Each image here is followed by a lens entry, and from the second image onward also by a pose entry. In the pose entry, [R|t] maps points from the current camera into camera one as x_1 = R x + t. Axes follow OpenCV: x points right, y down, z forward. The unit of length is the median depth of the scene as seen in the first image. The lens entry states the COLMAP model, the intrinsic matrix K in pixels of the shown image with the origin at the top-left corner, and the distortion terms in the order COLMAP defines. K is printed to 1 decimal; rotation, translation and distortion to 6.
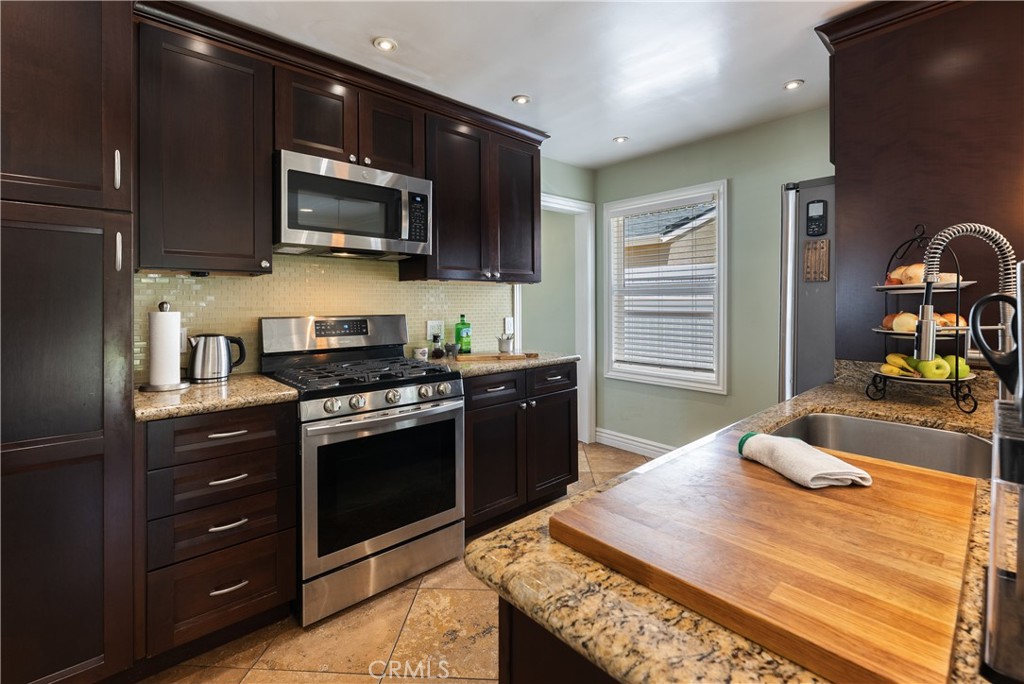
lens RADIAL K [[453.9, 0, 504.6], [0, 453.9, 304.1], [0, 0, 1]] dist [0.000331, -0.000124]
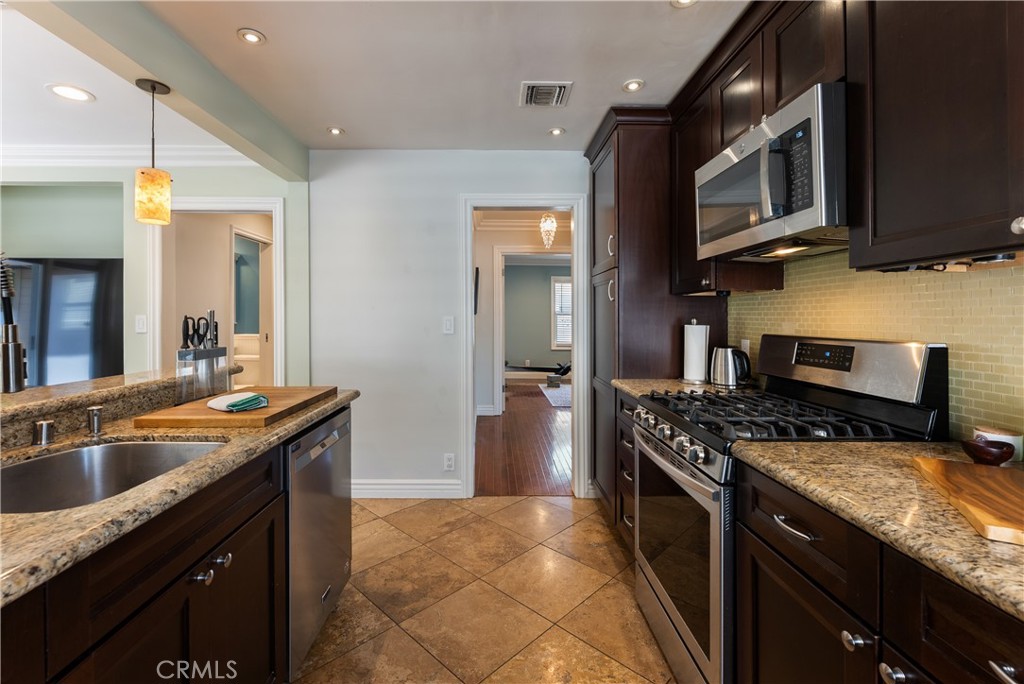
lens RADIAL K [[453.9, 0, 503.3], [0, 453.9, 312.6], [0, 0, 1]] dist [0.000331, -0.000124]
pose [[-0.666096, -0.006862, -0.745834, 0.579253], [-0.002609, 0.999973, -0.006870, -0.007249], [0.745861, -0.002631, -0.666096, 1.344725]]
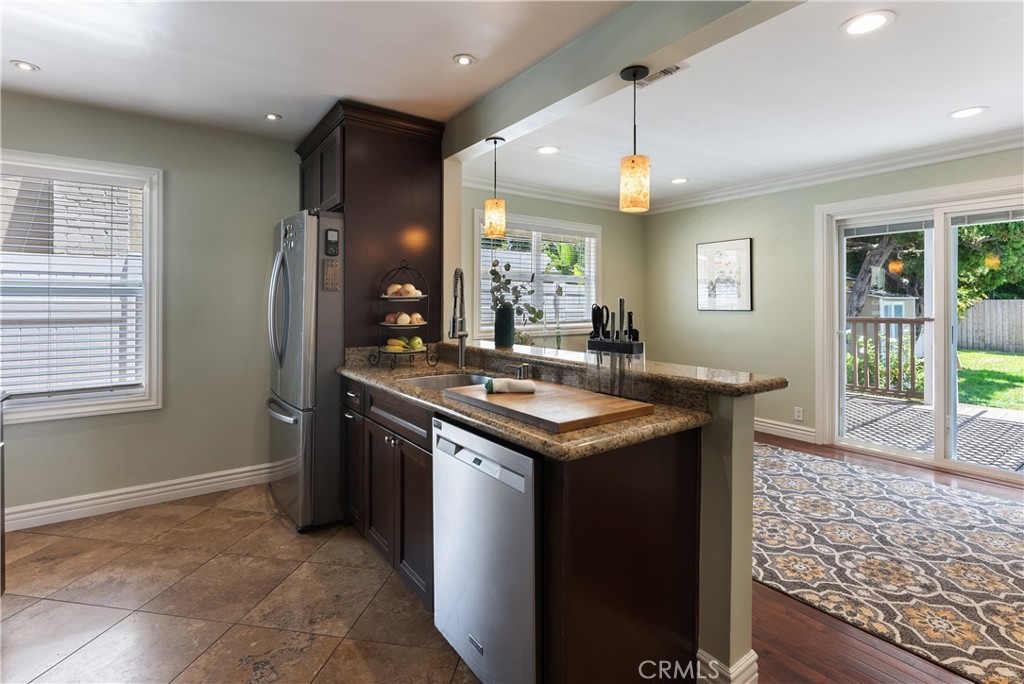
lens RADIAL K [[479.0, 0, 514.6], [0, 479.0, 303.7], [0, 0, 1]] dist [-0.001817, -0.000844]
pose [[0.104868, 0.000004, 0.994486, -0.625562], [0.002470, 0.999997, -0.000265, -0.010094], [-0.994483, 0.002485, 0.104867, 0.326544]]
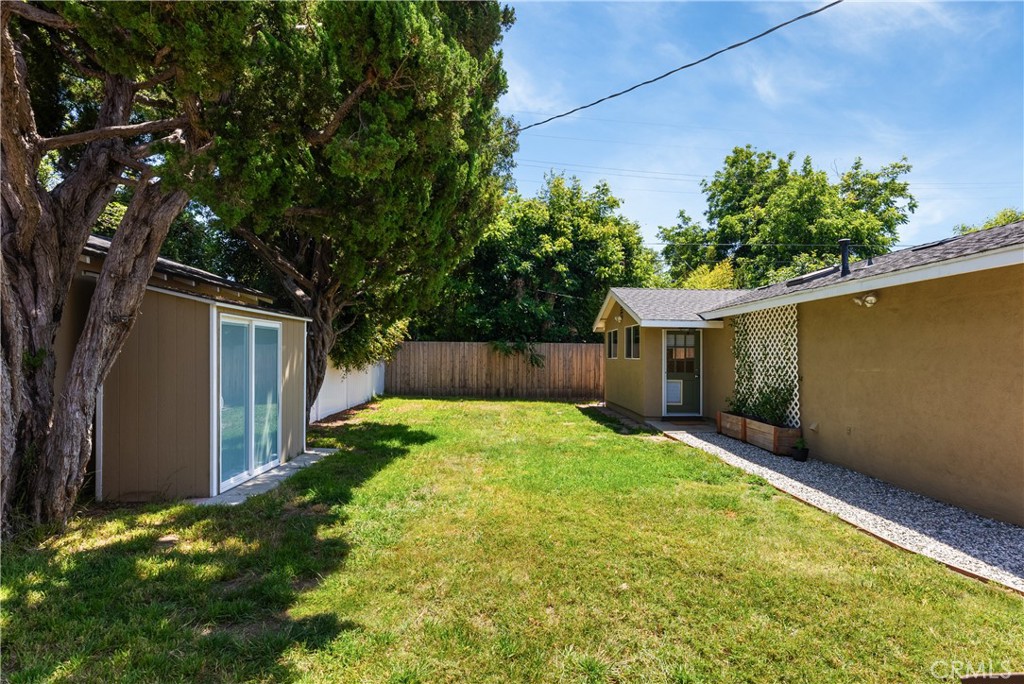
lens RADIAL K [[479.0, 0, 520.4], [0, 479.0, 346.7], [0, 0, 1]] dist [-0.001817, -0.000844]
pose [[-0.765350, 0.005998, 0.643587, 2.250893], [-0.008366, 0.999779, -0.019266, 0.176367], [-0.643560, -0.020130, -0.765131, -2.267487]]
